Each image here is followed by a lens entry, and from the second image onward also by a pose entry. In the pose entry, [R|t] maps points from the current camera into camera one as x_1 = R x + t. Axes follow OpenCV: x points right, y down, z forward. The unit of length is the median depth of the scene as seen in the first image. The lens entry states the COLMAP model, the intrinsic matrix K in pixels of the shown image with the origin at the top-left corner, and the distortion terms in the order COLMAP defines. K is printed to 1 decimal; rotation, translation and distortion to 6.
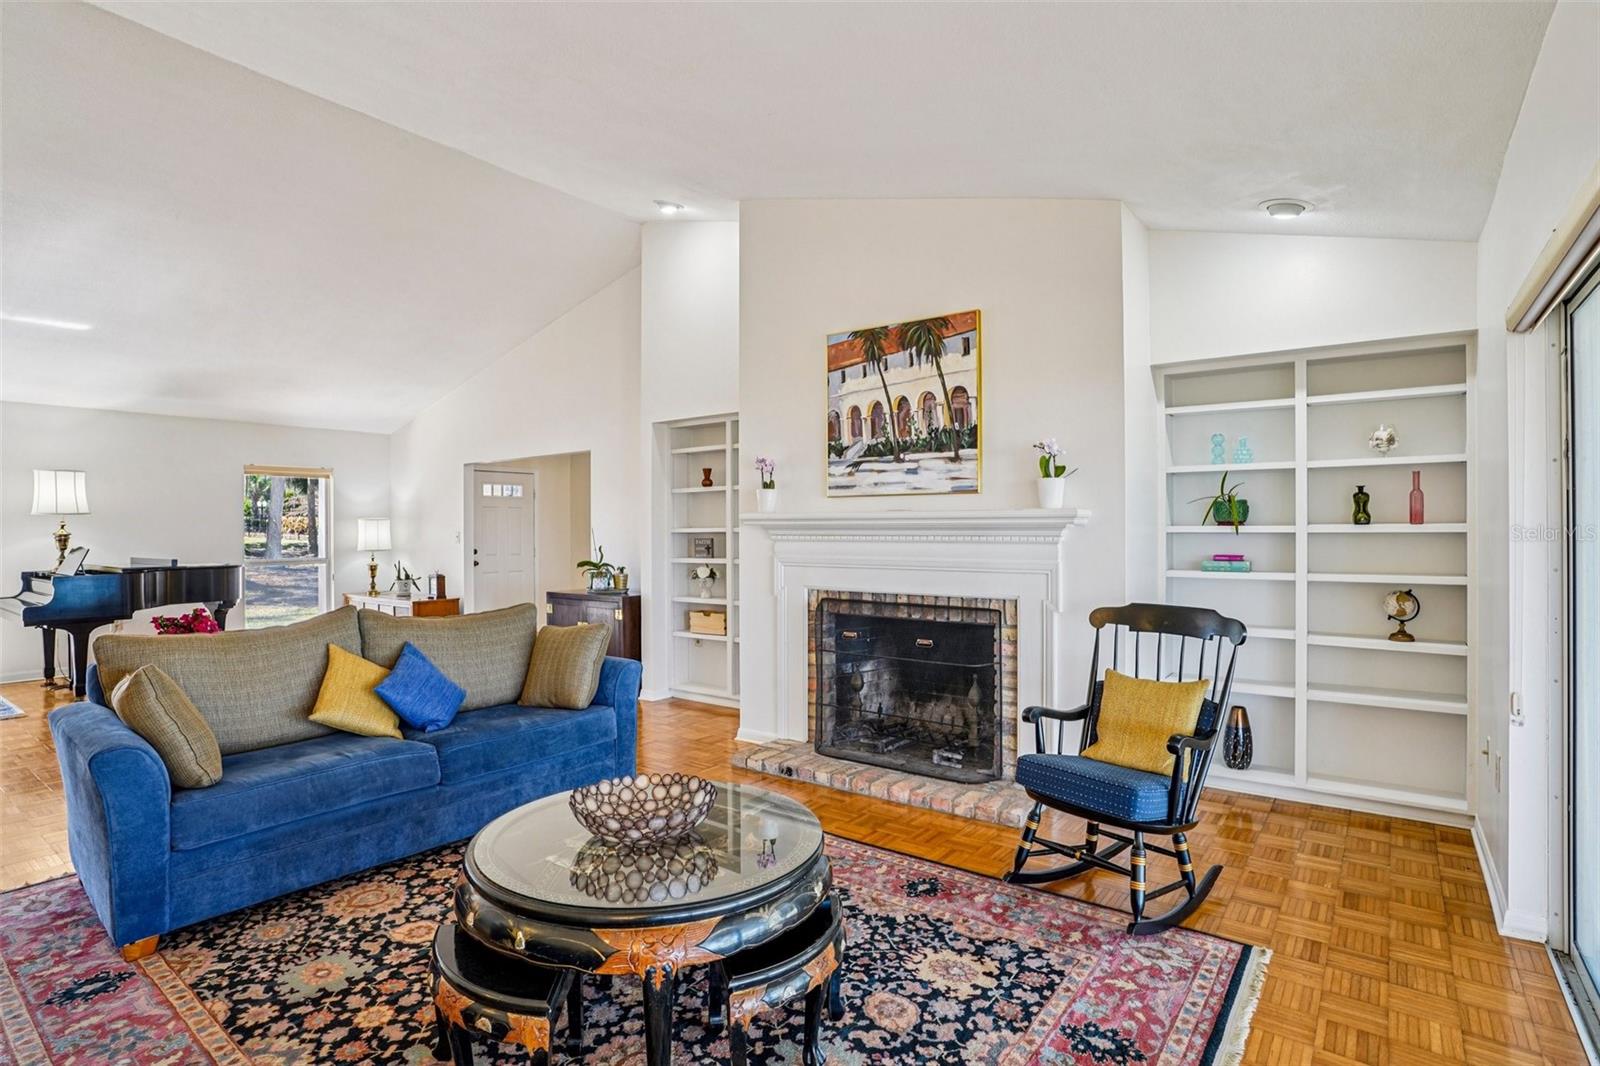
lens RADIAL K [[803.9, 0, 795.6], [0, 803.9, 523.9], [0, 0, 1]] dist [-0.058138, 0.017120]
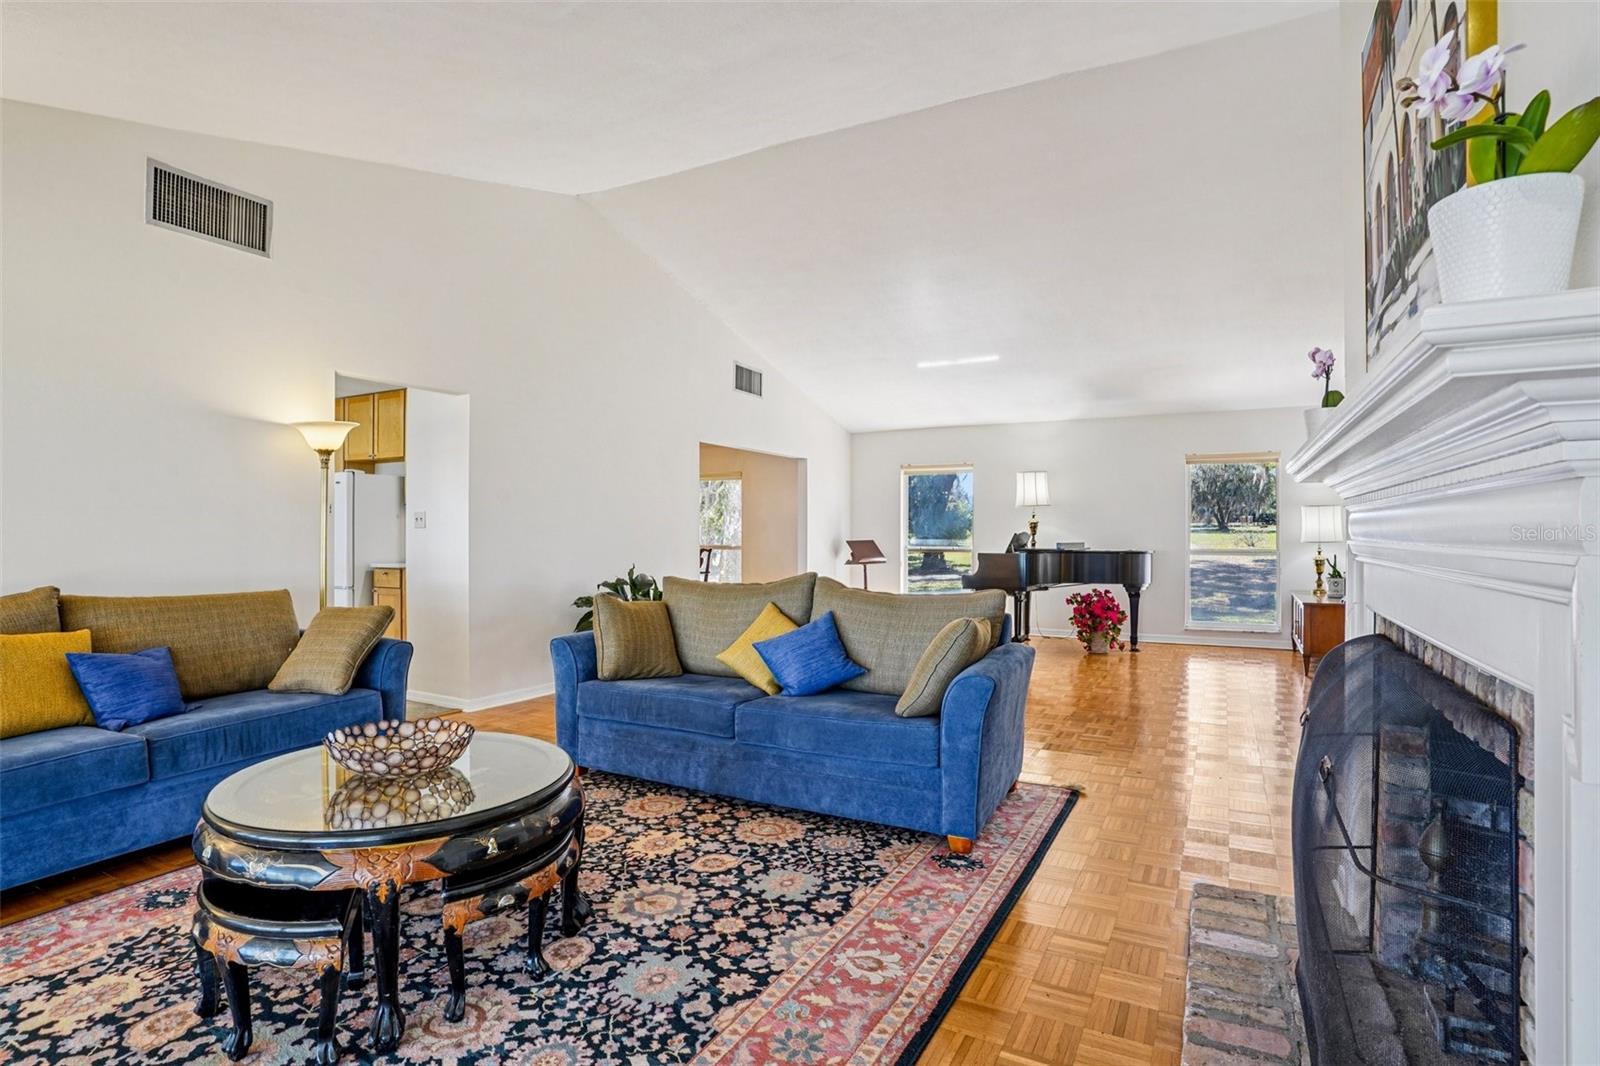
lens RADIAL K [[774.1, 0, 804.6], [0, 774.1, 546.4], [0, 0, 1]] dist [-0.035204, -0.000601]
pose [[0.142034, 0.023559, -0.989581, 0.433153], [0.005411, 0.999683, 0.024576, 0.031721], [0.989847, -0.008846, 0.141862, 0.698120]]
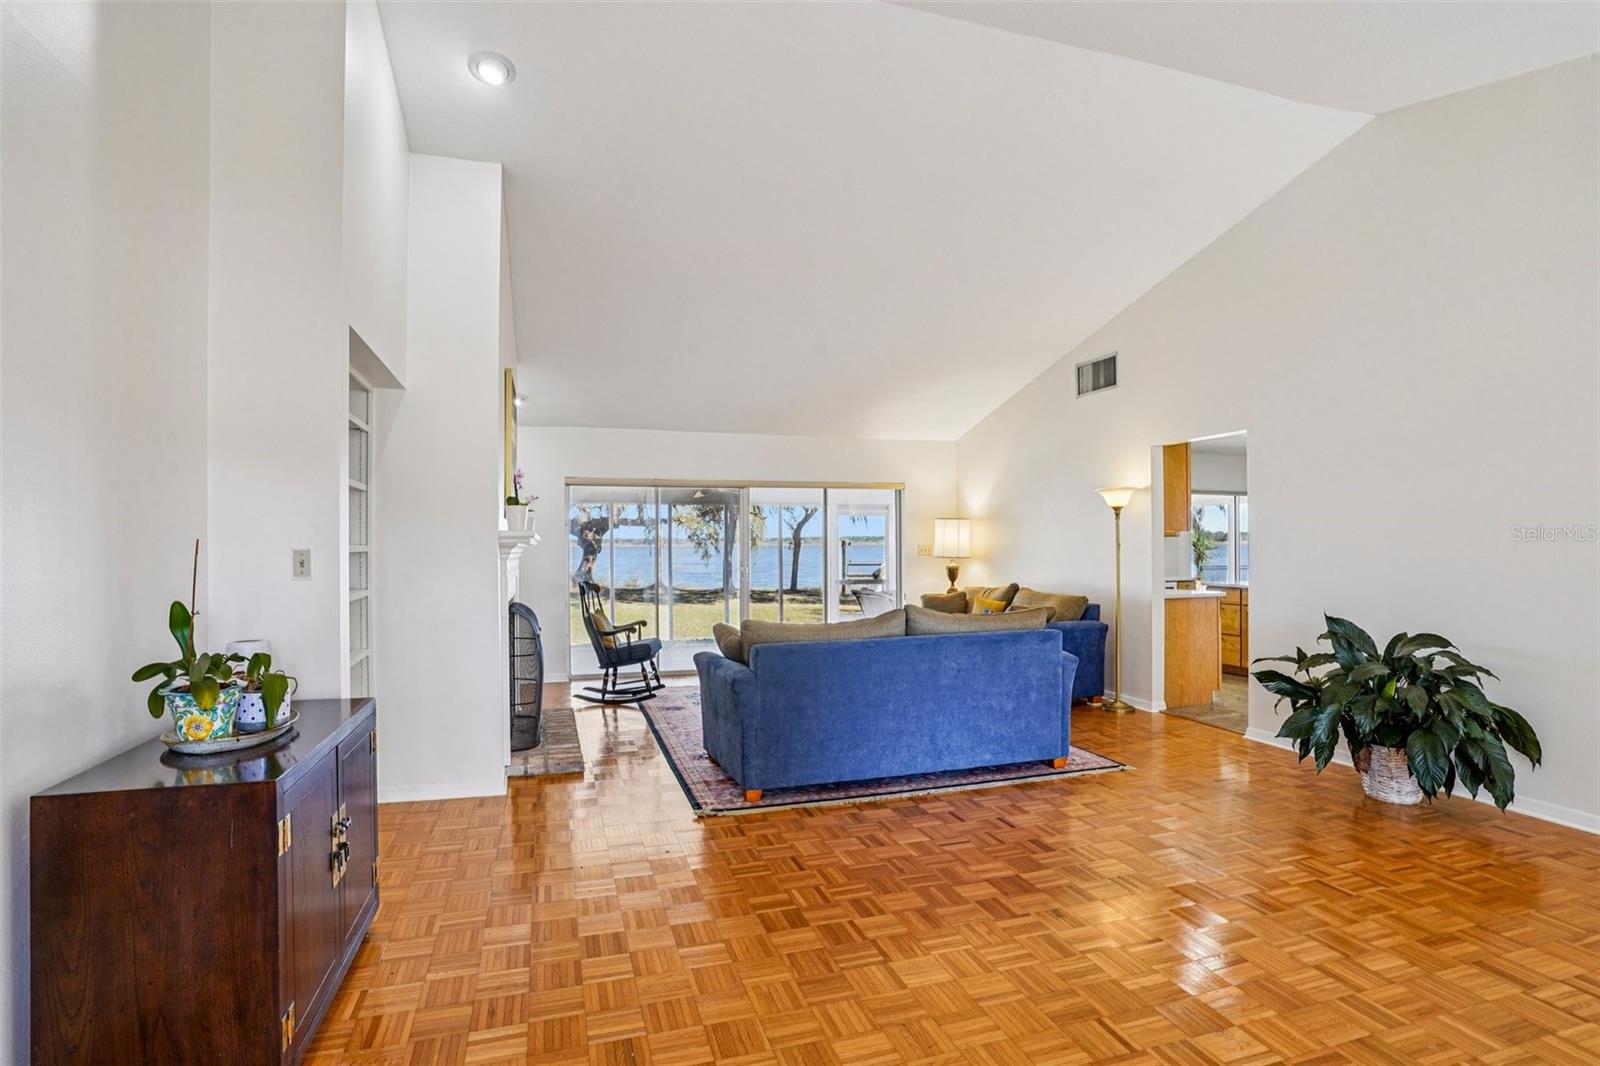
lens RADIAL K [[803.9, 0, 794.9], [0, 803.9, 539.5], [0, 0, 1]] dist [-0.058138, 0.017120]
pose [[-0.812487, 0.012731, 0.582841, -0.977264], [0.003531, 0.999851, -0.016917, 0.016158], [-0.582969, -0.011687, -0.812410, 1.801929]]
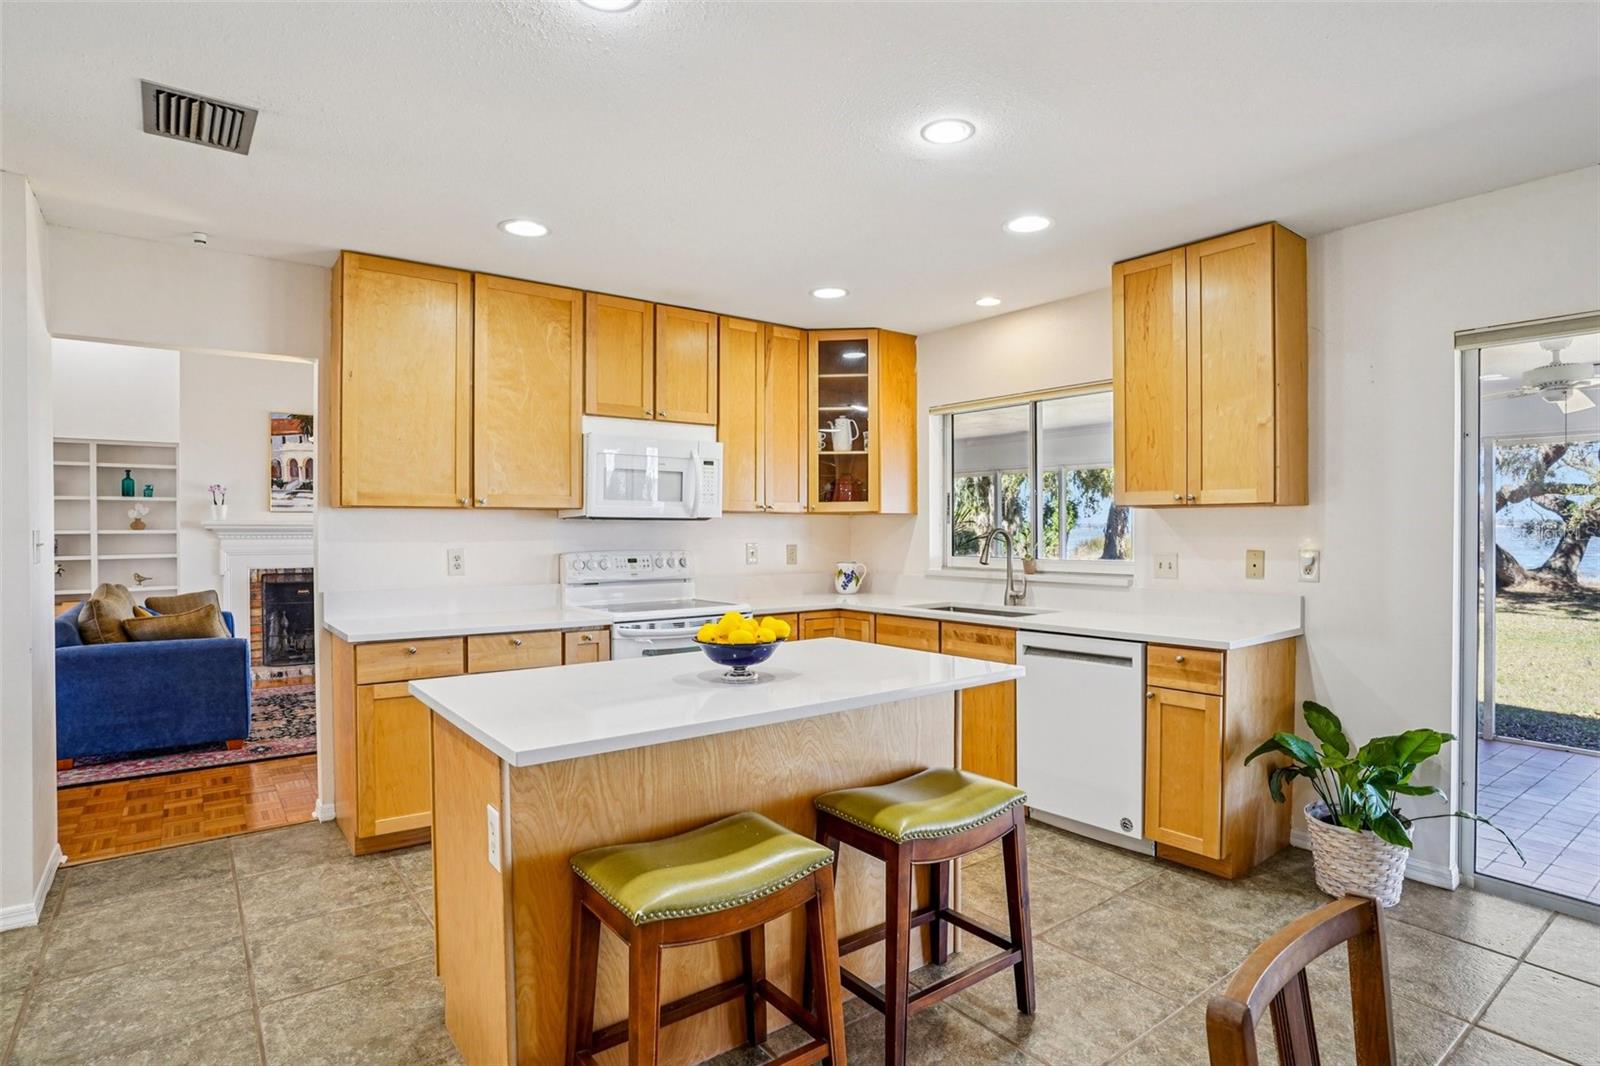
lens RADIAL K [[853.3, 0, 795.8], [0, 853.3, 535.3], [0, 0, 1]] dist [-0.046619, -0.000460]
pose [[0.278550, -0.005960, 0.960403, -1.420063], [-0.005082, 0.999958, 0.007679, -0.004368], [-0.960408, -0.007020, 0.278508, -0.549918]]
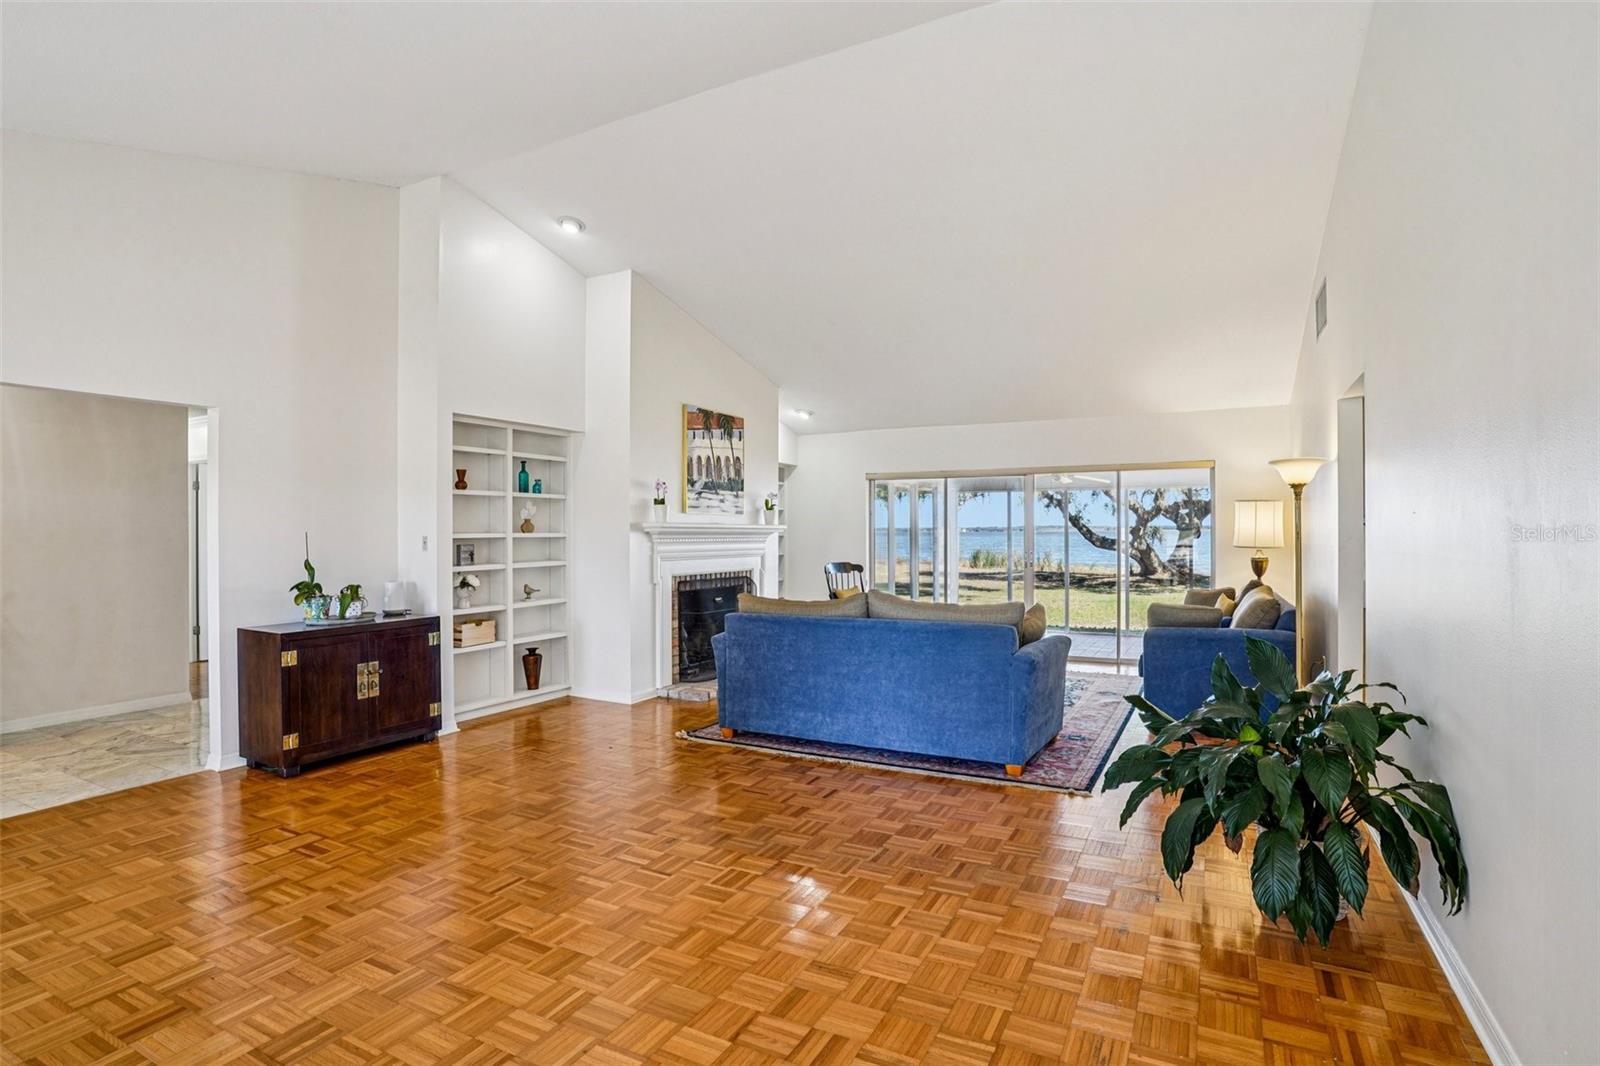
lens RADIAL K [[803.9, 0, 797.7], [0, 803.9, 527.5], [0, 0, 1]] dist [-0.058138, 0.017120]
pose [[-0.156017, 0.008731, 0.987716, -1.599260], [-0.004321, 0.999945, -0.009522, 0.007707], [-0.987745, -0.005754, -0.155971, 1.121702]]
